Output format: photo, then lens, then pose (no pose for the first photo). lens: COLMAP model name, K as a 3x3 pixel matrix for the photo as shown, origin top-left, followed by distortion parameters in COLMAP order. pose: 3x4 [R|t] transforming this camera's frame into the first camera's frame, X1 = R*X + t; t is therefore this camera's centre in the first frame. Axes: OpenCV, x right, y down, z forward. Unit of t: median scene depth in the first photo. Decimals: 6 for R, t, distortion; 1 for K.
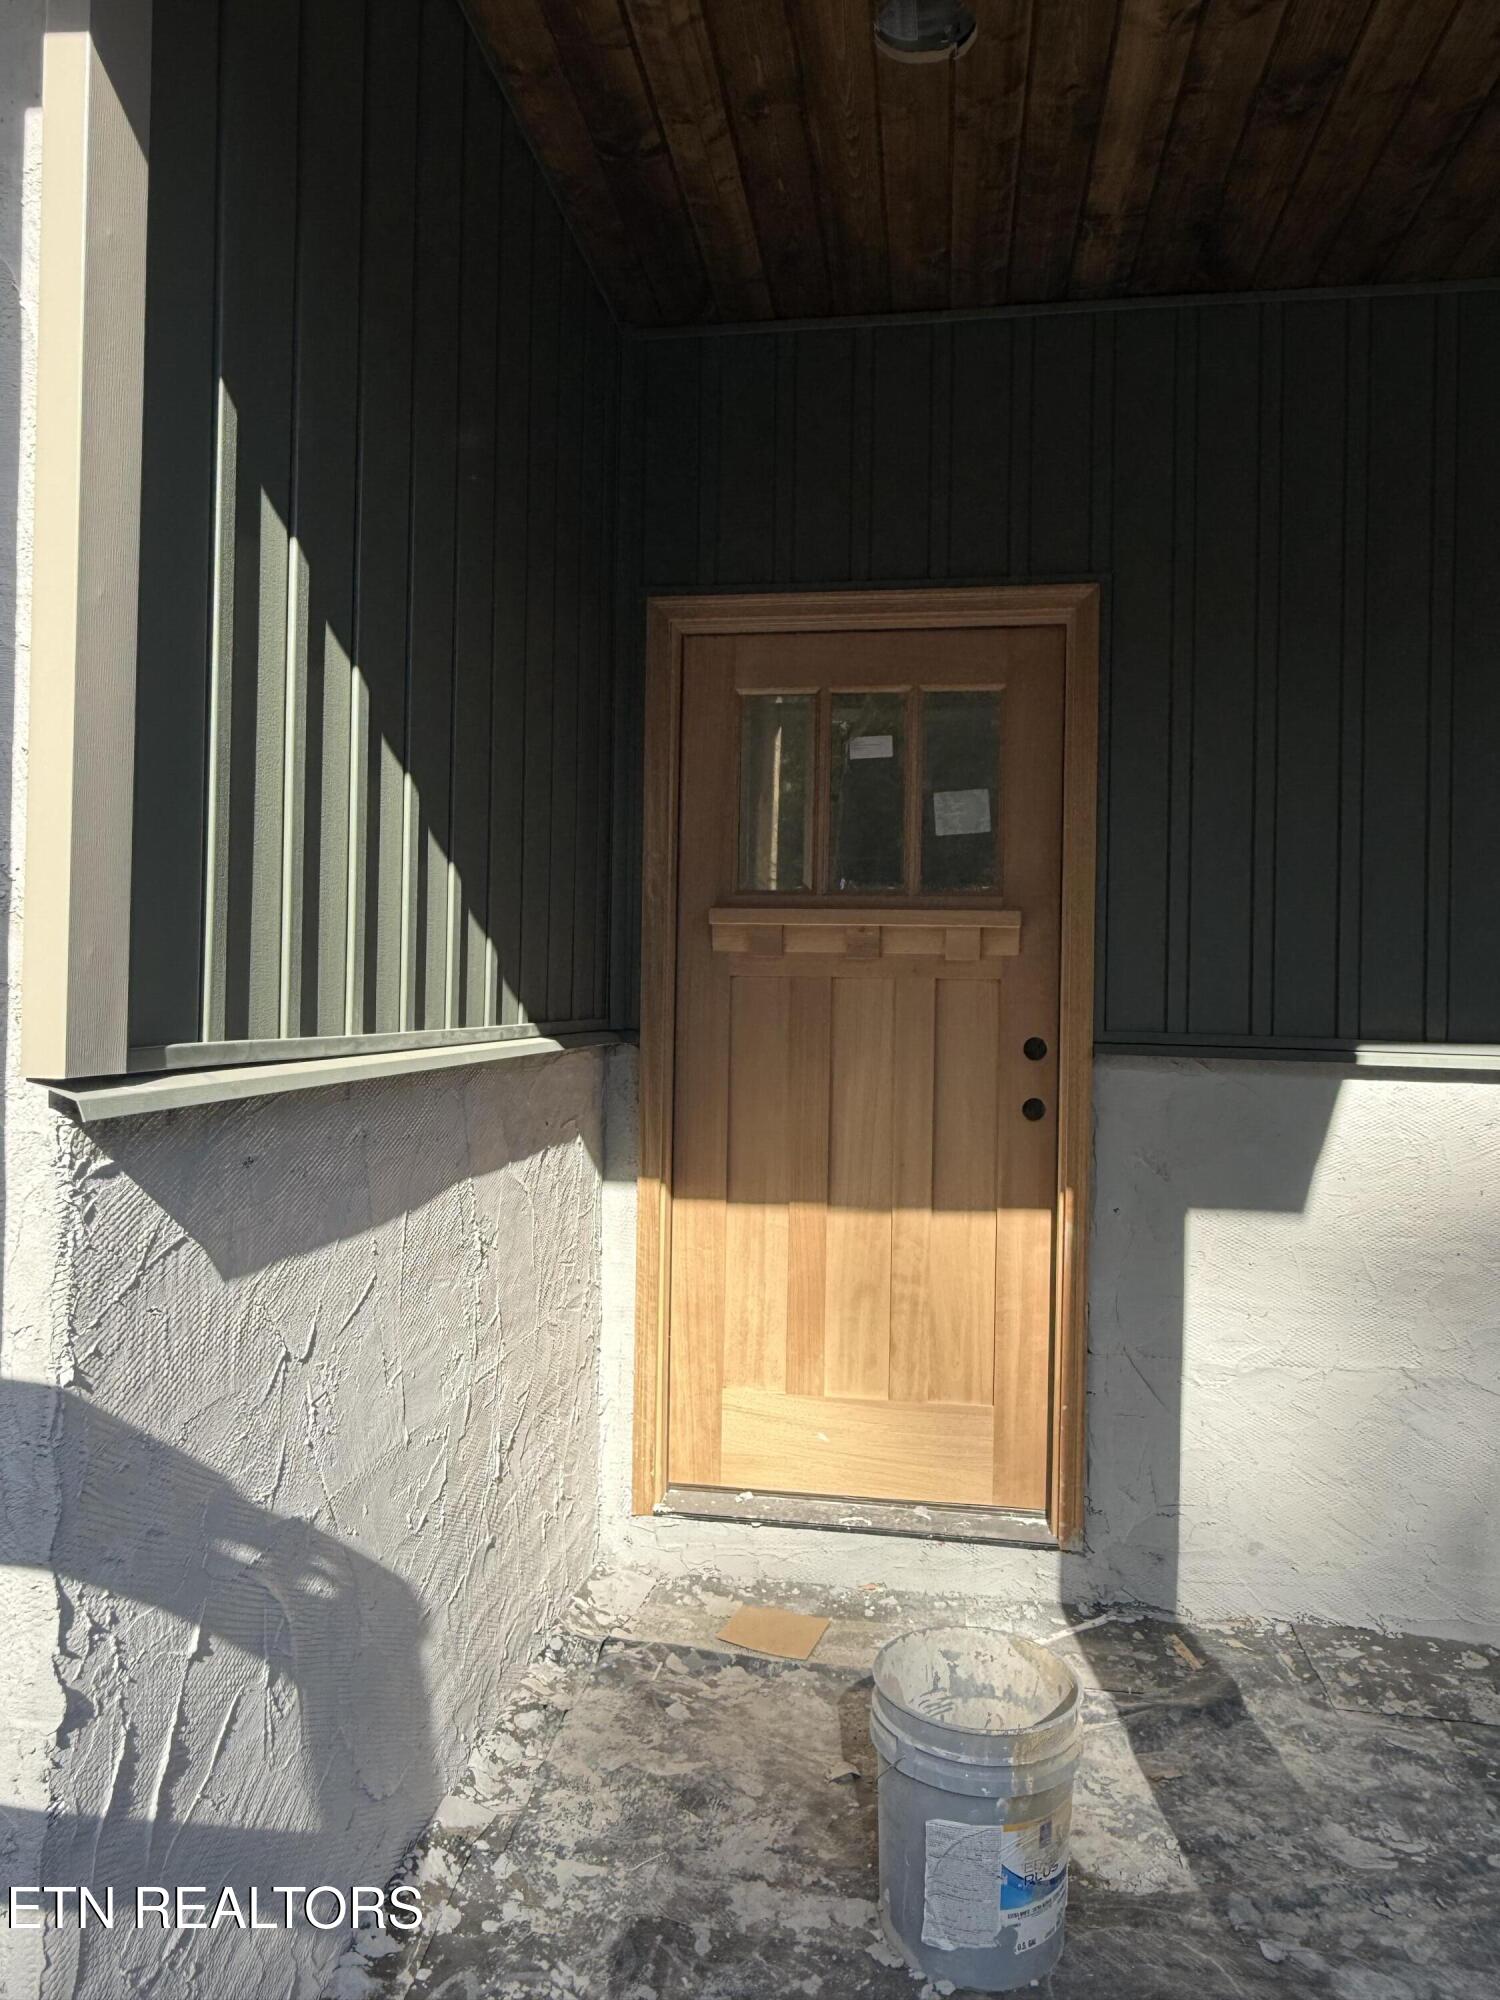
lens RADIAL K [[1310.4, 0, 750.0], [0, 1310.4, 1000.0], [0, 0, 1]] dist [0.000150, 0.000003]
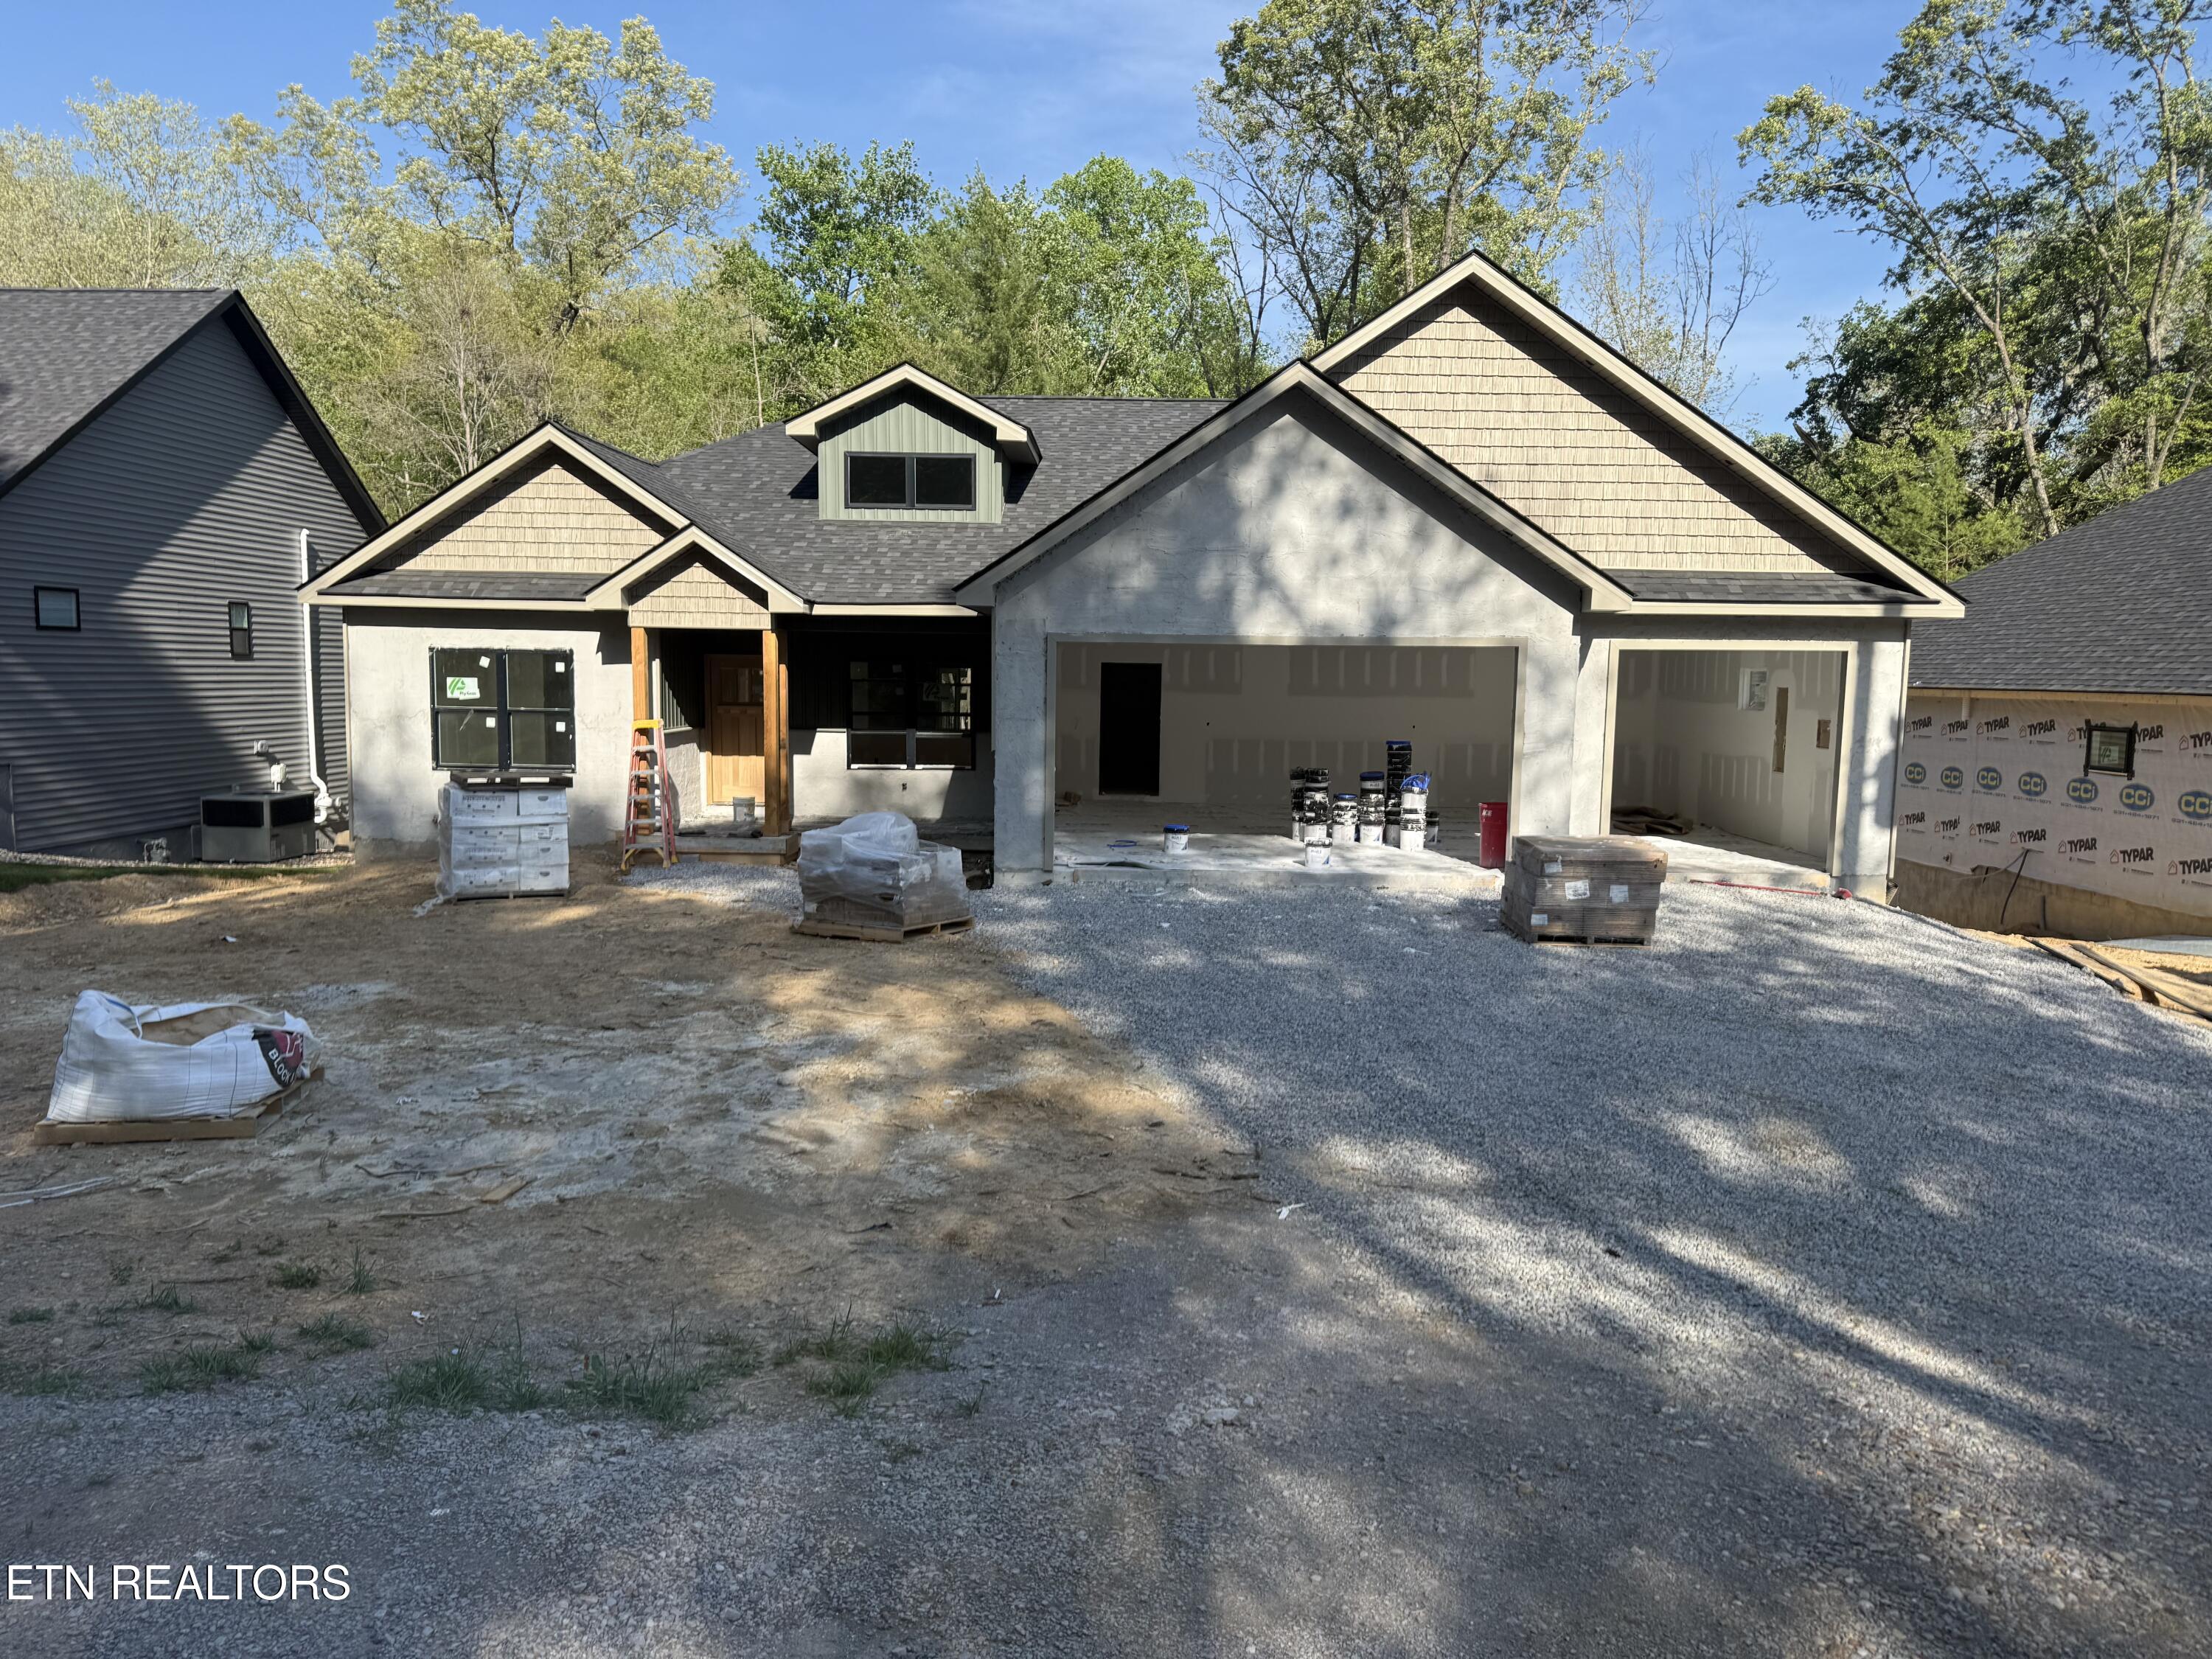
lens RADIAL K [[1537.5, 0, 1106.0], [0, 1537.5, 829.5], [0, 0, 1]] dist [0.096121, -0.150697]
pose [[0.990087, -0.017640, 0.139344, 0.716211], [0.002261, 0.993956, 0.109756, -0.273009], [-0.140438, -0.108353, 0.984143, -6.108737]]
